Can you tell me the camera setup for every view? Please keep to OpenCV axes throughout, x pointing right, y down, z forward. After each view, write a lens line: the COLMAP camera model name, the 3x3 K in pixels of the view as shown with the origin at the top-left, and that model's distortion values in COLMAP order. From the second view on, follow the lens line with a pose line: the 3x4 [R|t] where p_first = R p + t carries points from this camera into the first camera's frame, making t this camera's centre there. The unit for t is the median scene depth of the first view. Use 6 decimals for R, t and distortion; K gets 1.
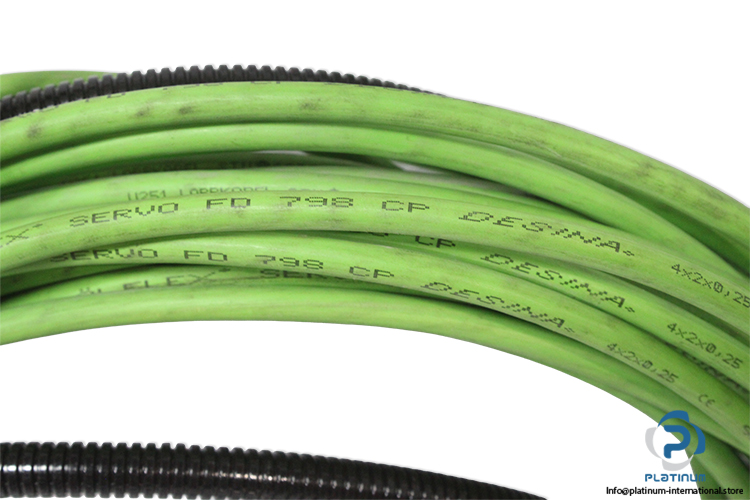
lens RADIAL K [[1278.0, 0, 375.0], [0, 1278.0, 247.9], [0, 0, 1]] dist [0.022149, 0.000000]
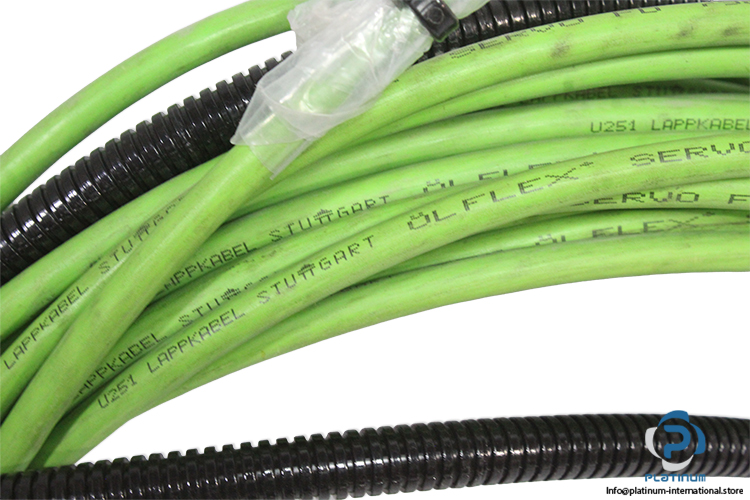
lens RADIAL K [[1649.4, 0, 374.8], [0, 1649.4, 251.9], [0, 0, 1]] dist [0.168771, 0.000000]
pose [[0.919499, -0.009049, 0.392989, -0.805278], [-0.016083, 0.998032, 0.060609, -0.023016], [-0.392764, -0.062050, 0.917543, 0.049497]]
